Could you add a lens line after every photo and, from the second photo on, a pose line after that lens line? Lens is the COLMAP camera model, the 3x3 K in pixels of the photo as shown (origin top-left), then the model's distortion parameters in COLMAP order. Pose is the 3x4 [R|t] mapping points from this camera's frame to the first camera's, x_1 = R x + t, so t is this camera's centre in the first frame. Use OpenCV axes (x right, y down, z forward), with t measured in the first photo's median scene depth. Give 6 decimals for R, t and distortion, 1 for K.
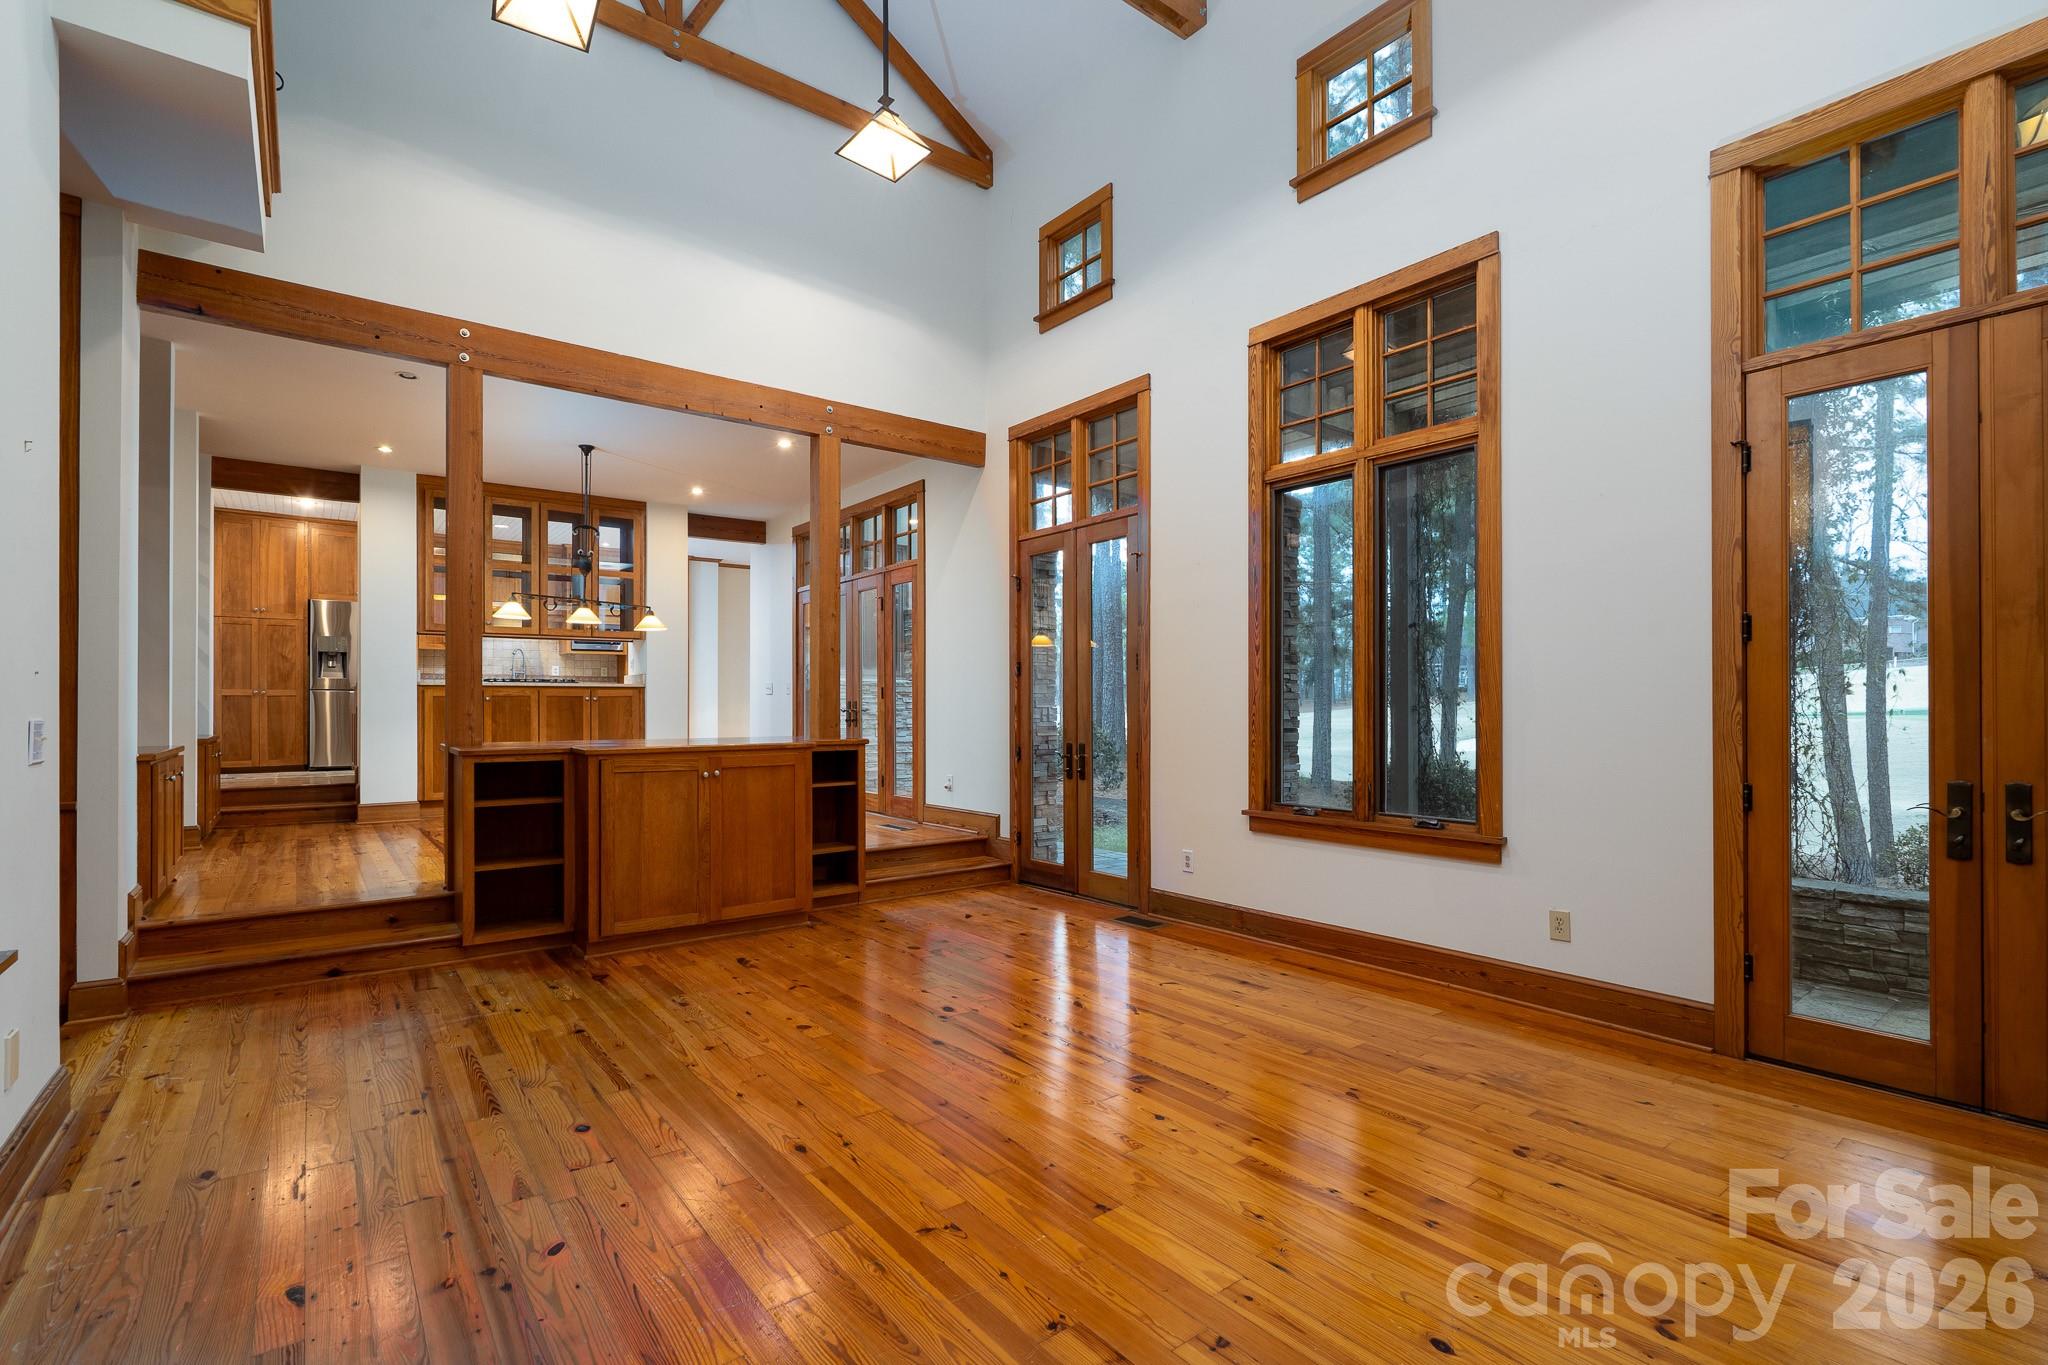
lens RADIAL K [[931.6, 0, 995.1], [0, 931.6, 703.1], [0, 0, 1]] dist [-0.003932, 0.000289]
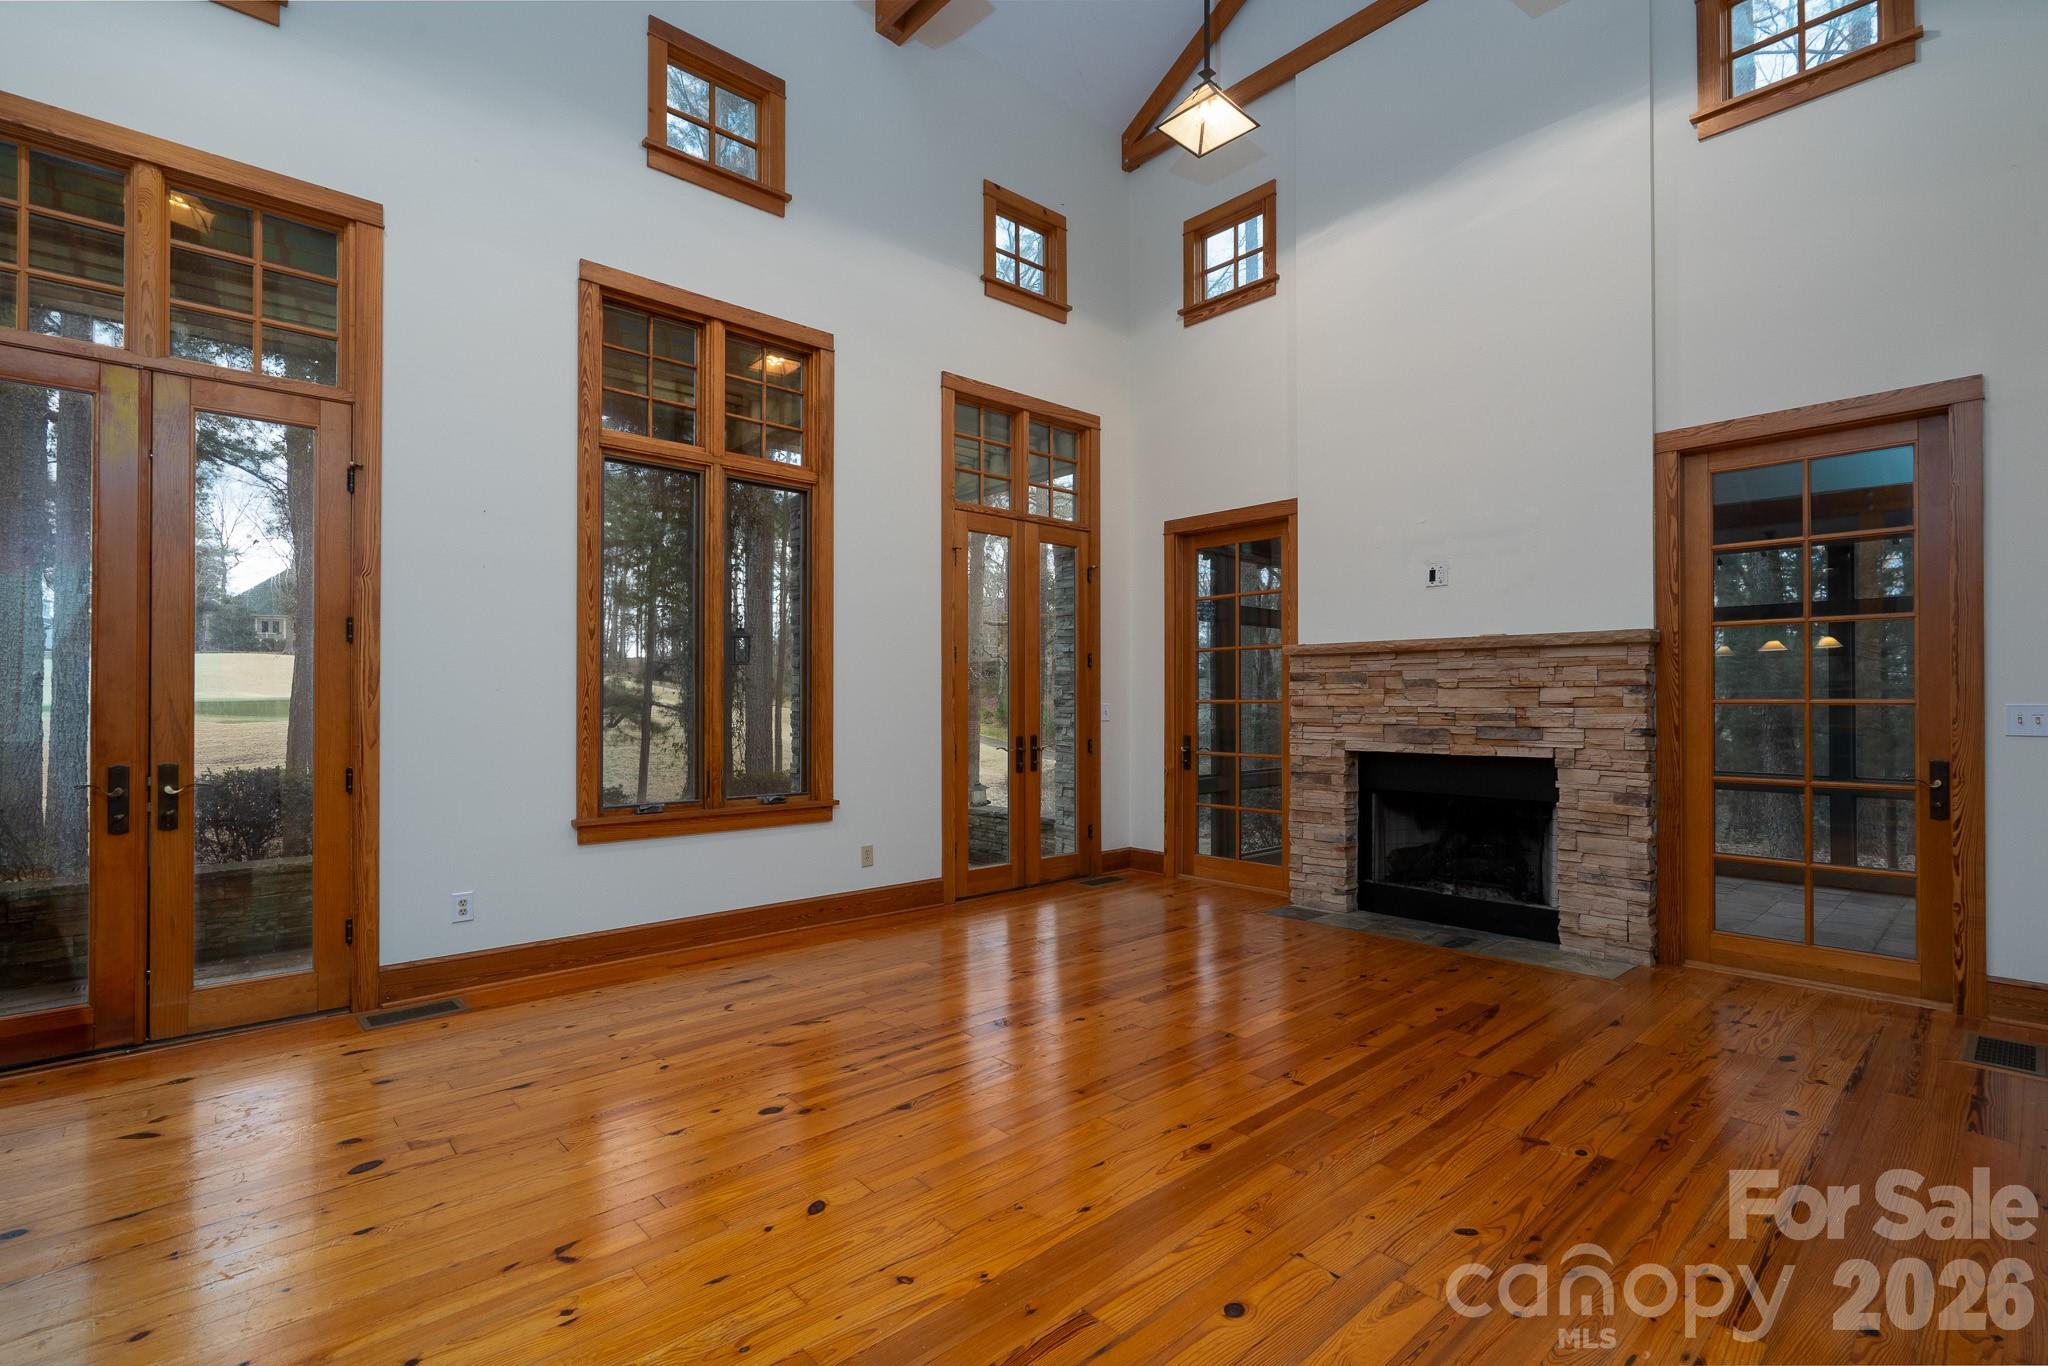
lens RADIAL K [[931.6, 0, 1020.8], [0, 931.6, 693.2], [0, 0, 1]] dist [-0.003932, 0.000289]
pose [[-0.088457, 0.012053, 0.996007, -0.733069], [-0.002376, 0.999921, -0.012312, 0.010168], [-0.996077, -0.003455, -0.088421, 0.802715]]
